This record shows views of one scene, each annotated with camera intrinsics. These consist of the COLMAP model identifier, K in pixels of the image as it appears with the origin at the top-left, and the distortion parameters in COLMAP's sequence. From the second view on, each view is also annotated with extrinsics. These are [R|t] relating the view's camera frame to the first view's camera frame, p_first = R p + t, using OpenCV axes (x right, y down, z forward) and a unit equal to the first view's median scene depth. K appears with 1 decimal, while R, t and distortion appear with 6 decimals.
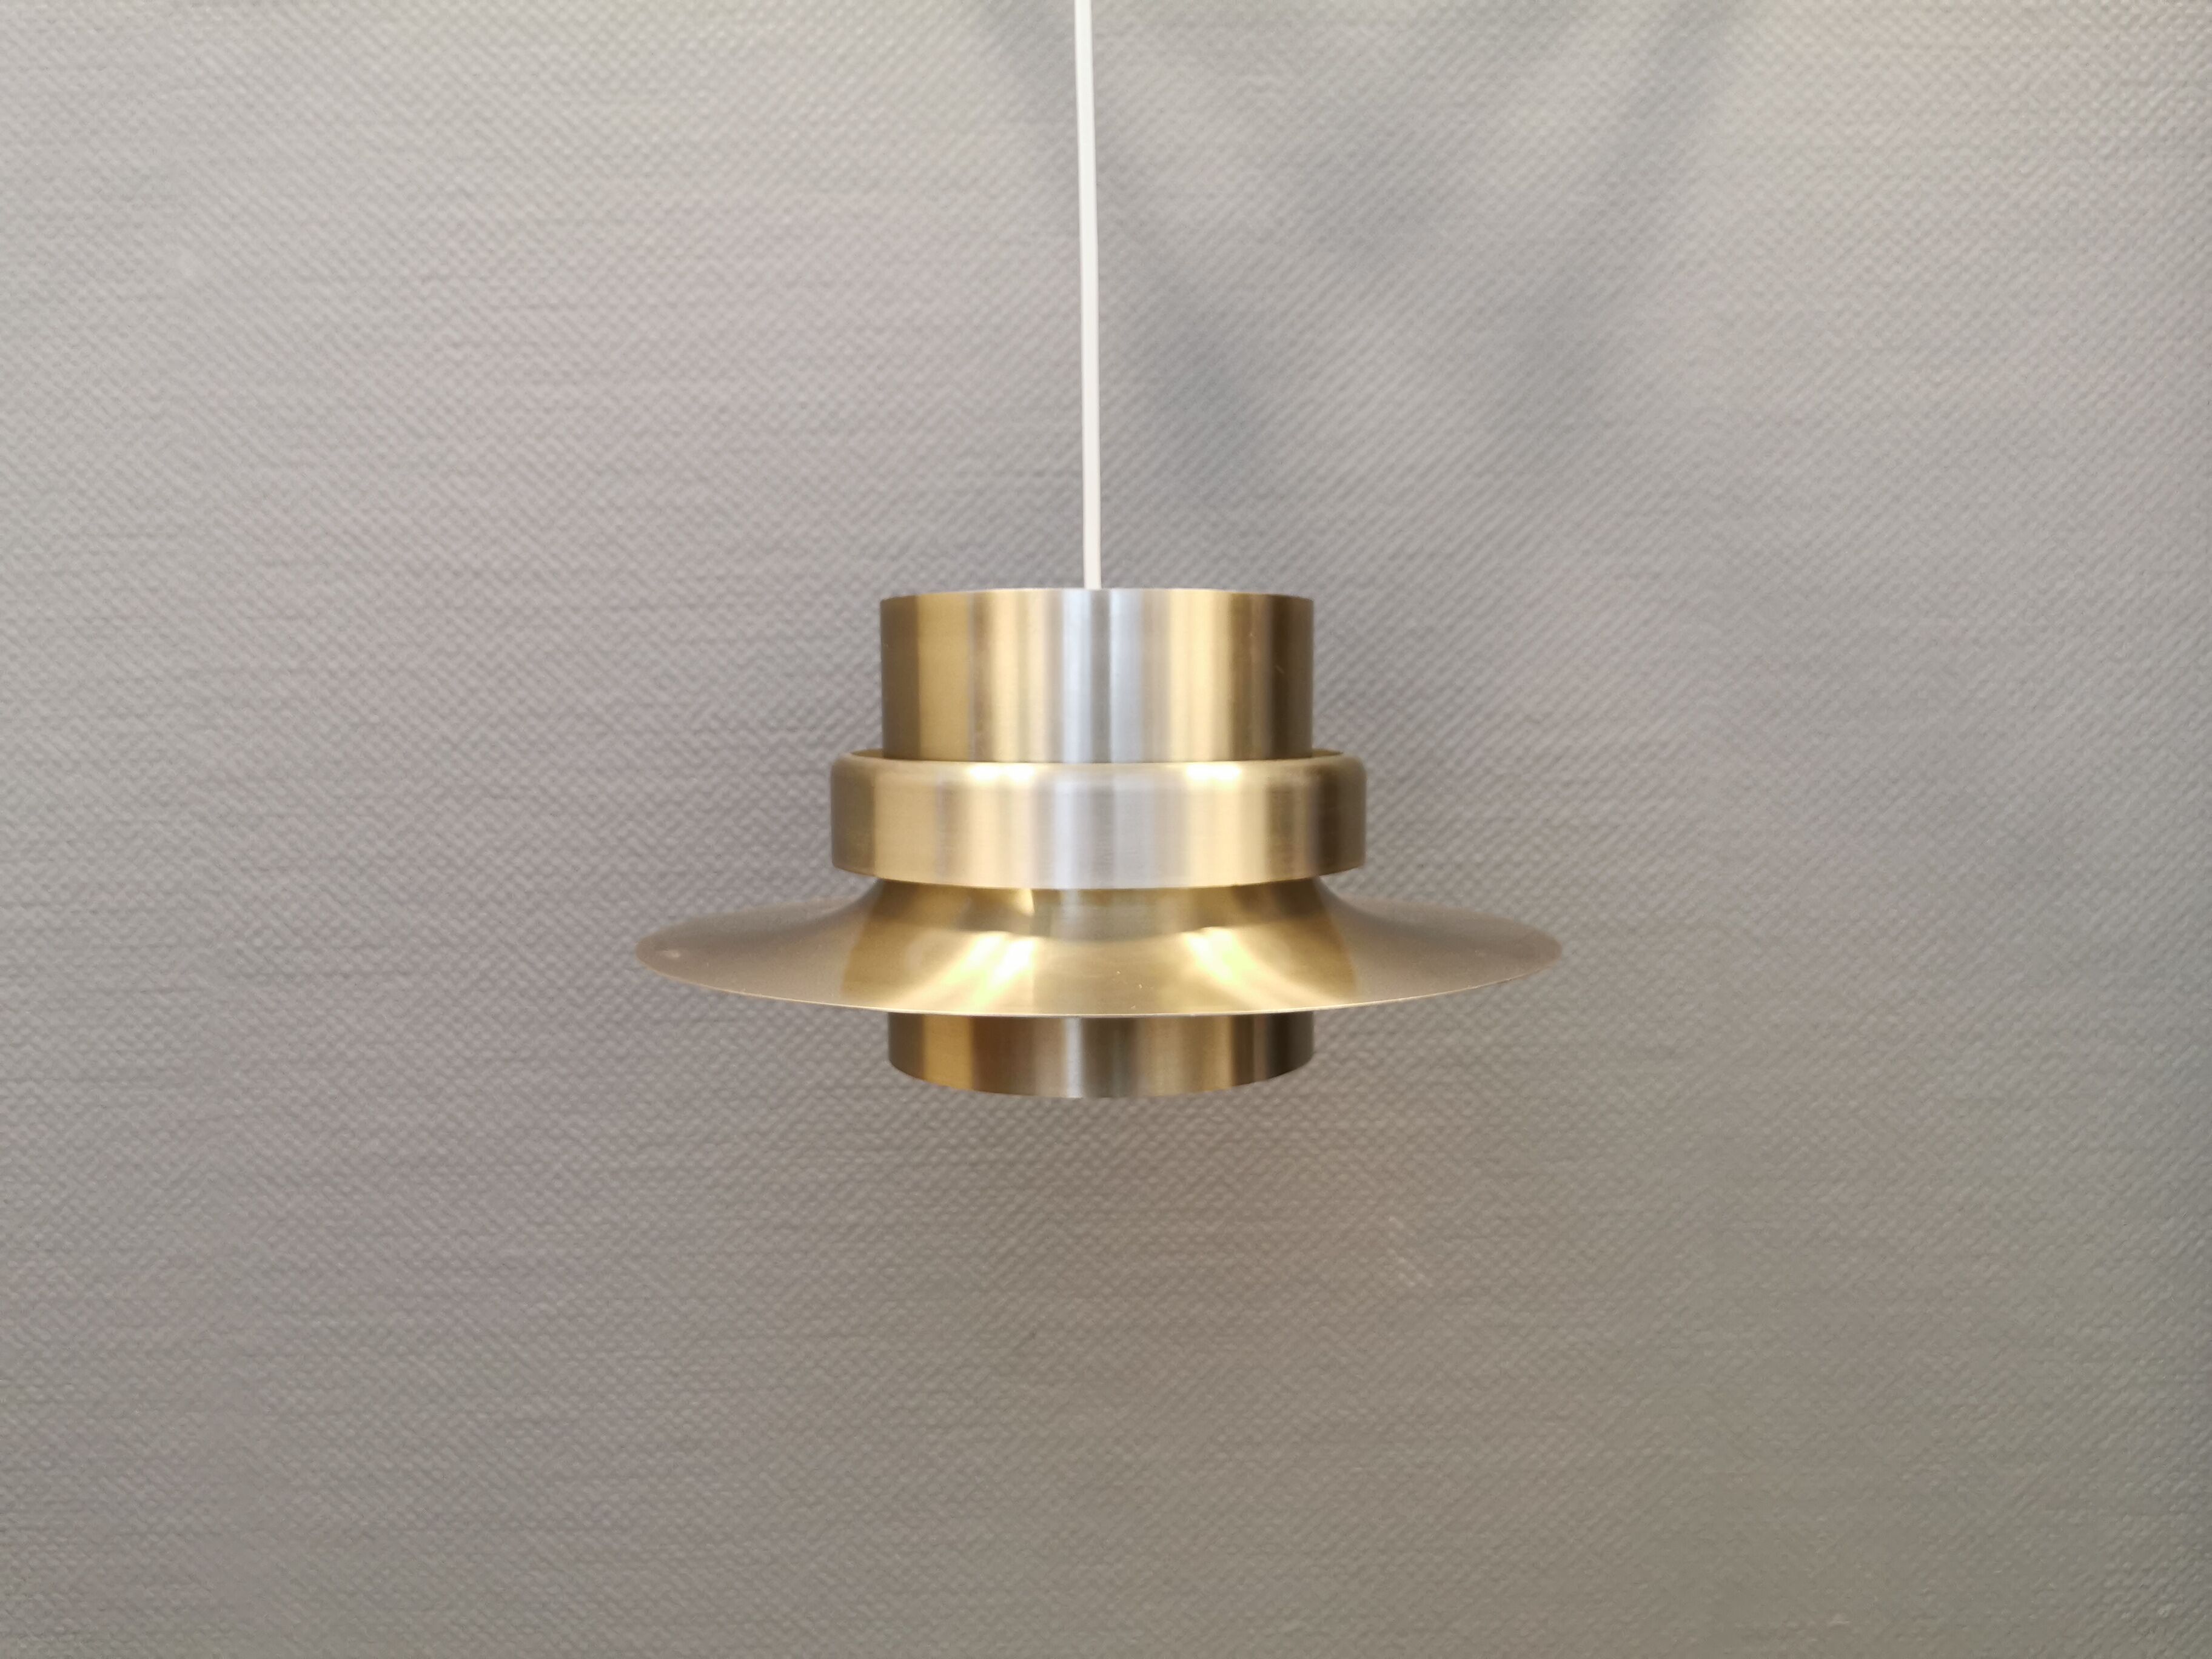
lens RADIAL K [[2047.7, 0, 1103.3], [0, 2047.7, 879.9], [0, 0, 1]] dist [0.016875, -0.063503]
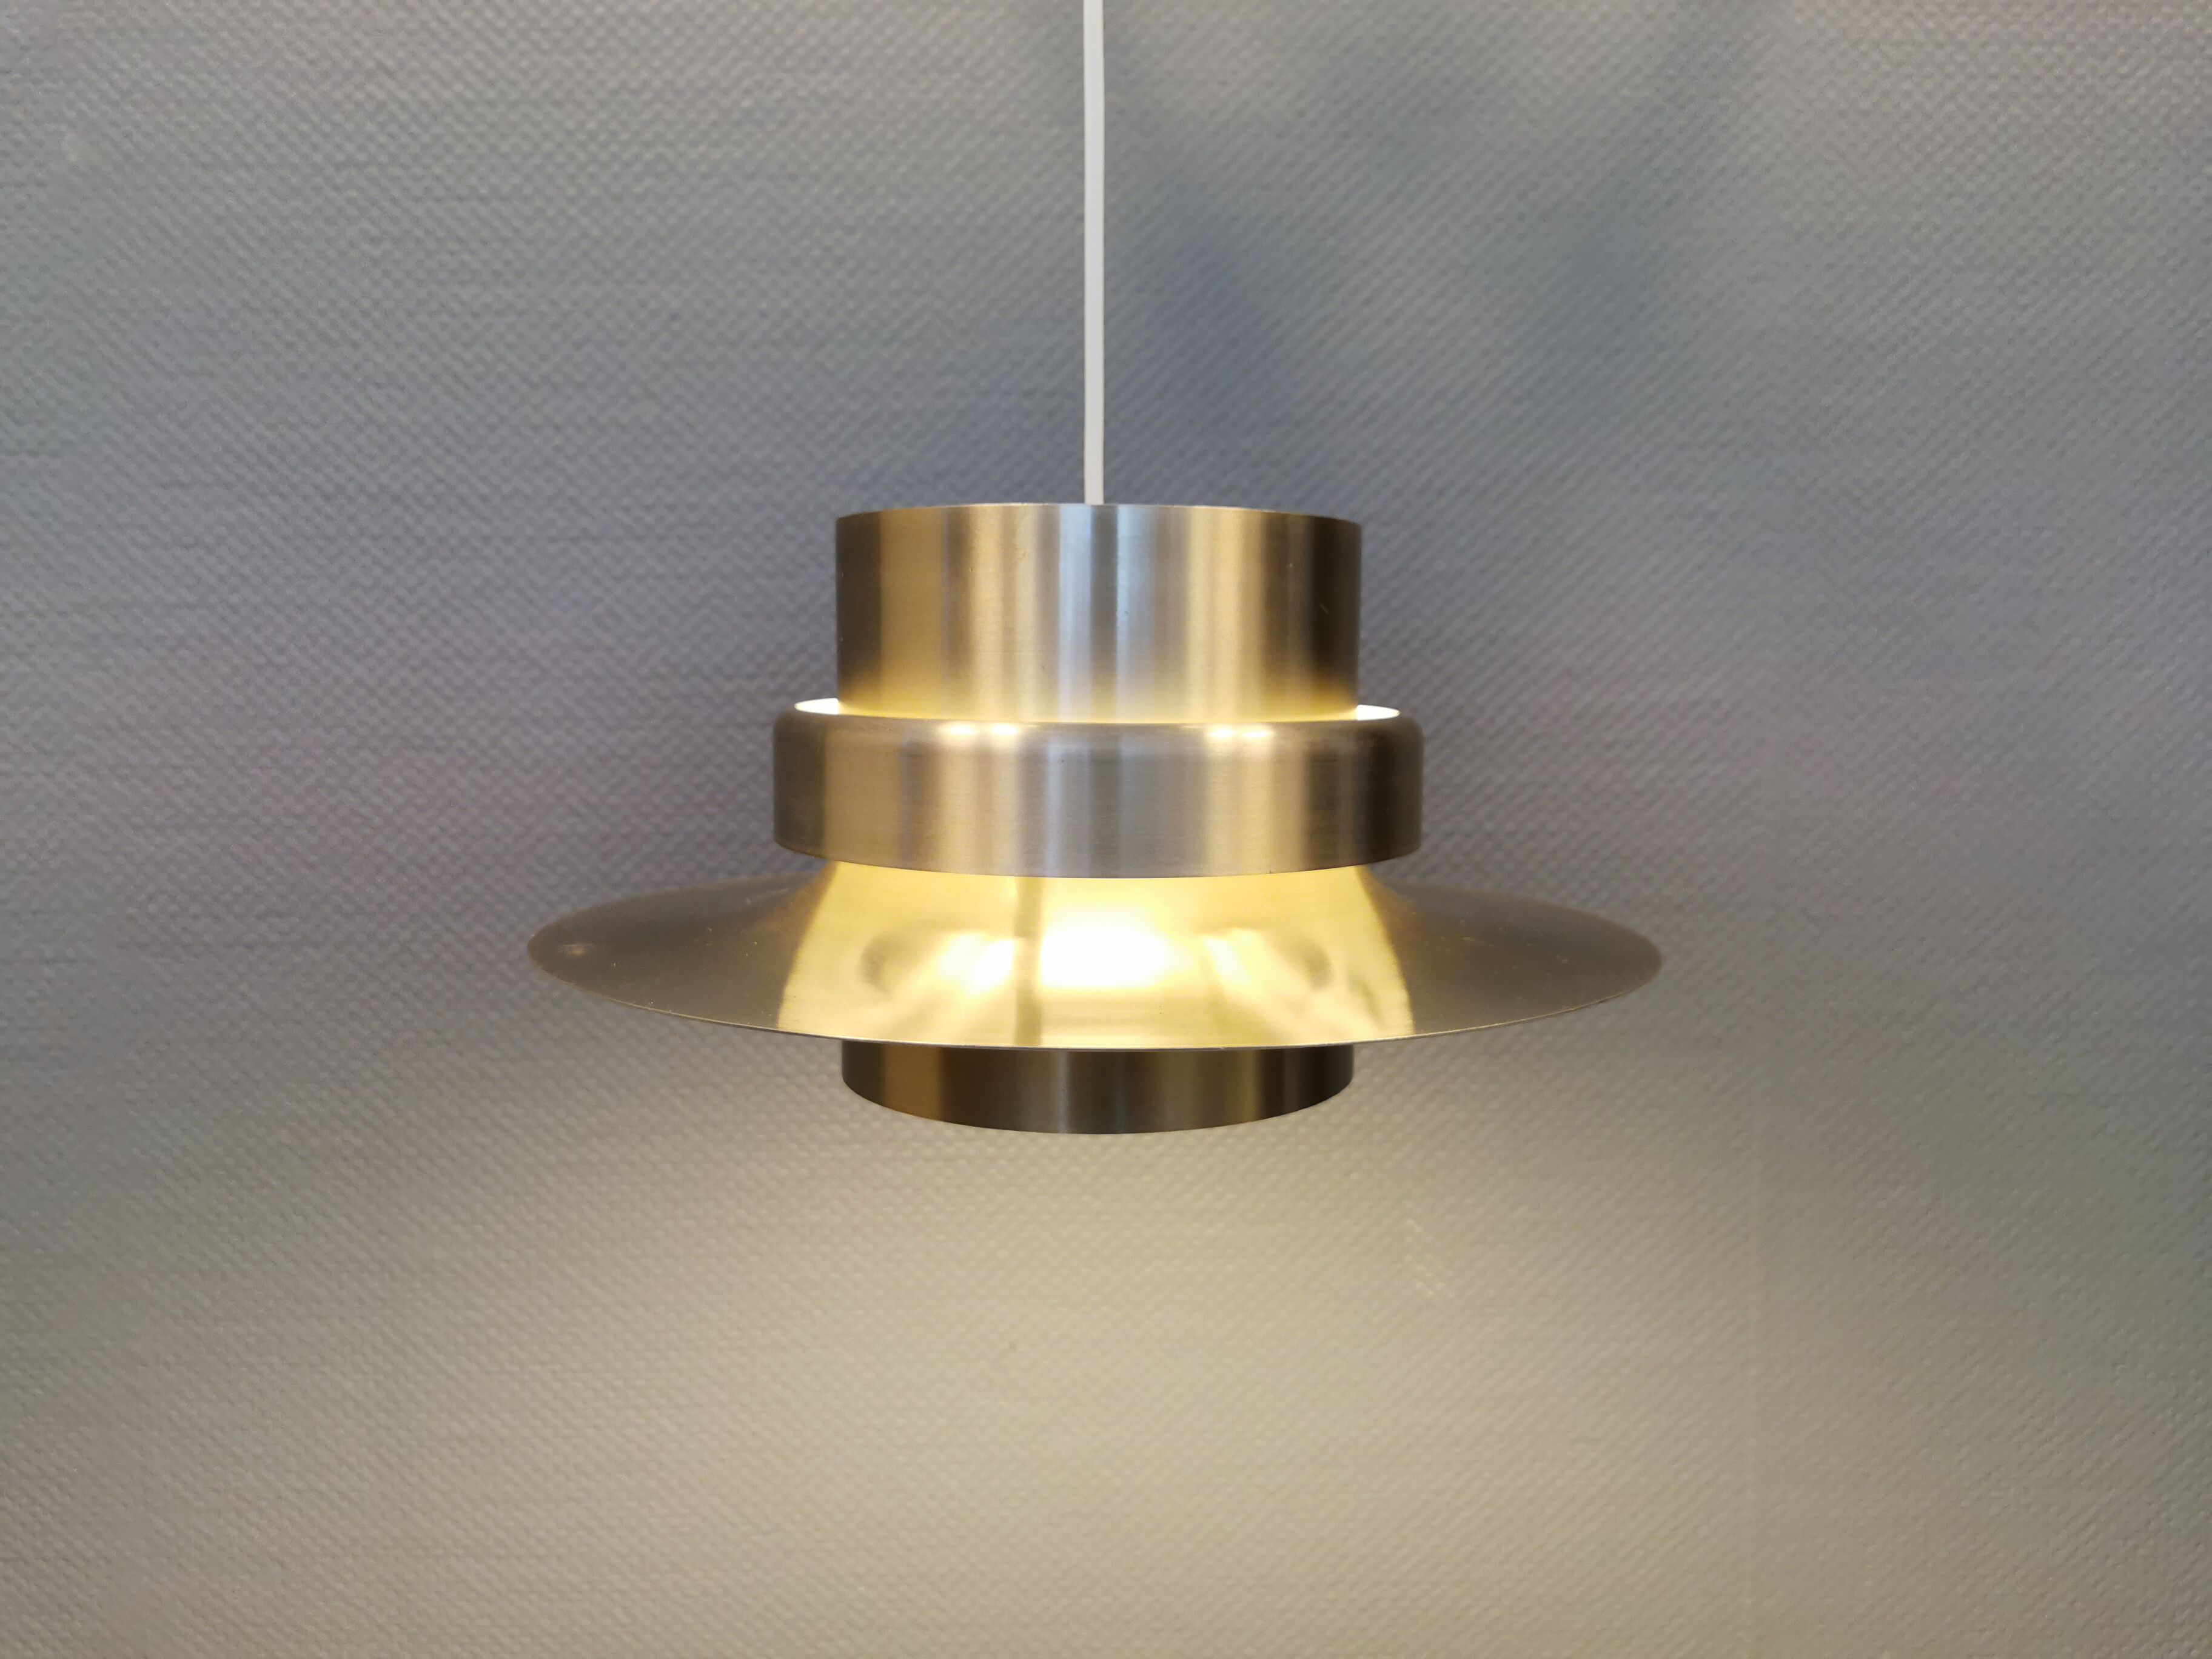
lens RADIAL K [[1769.1, 0, 1105.2], [0, 1769.1, 822.7], [0, 0, 1]] dist [0.029532, -0.069322]
pose [[0.999849, 0.008519, 0.015178, -0.007833], [-0.008578, 0.999956, 0.003803, -0.013772], [-0.015145, -0.003933, 0.999878, 0.222131]]
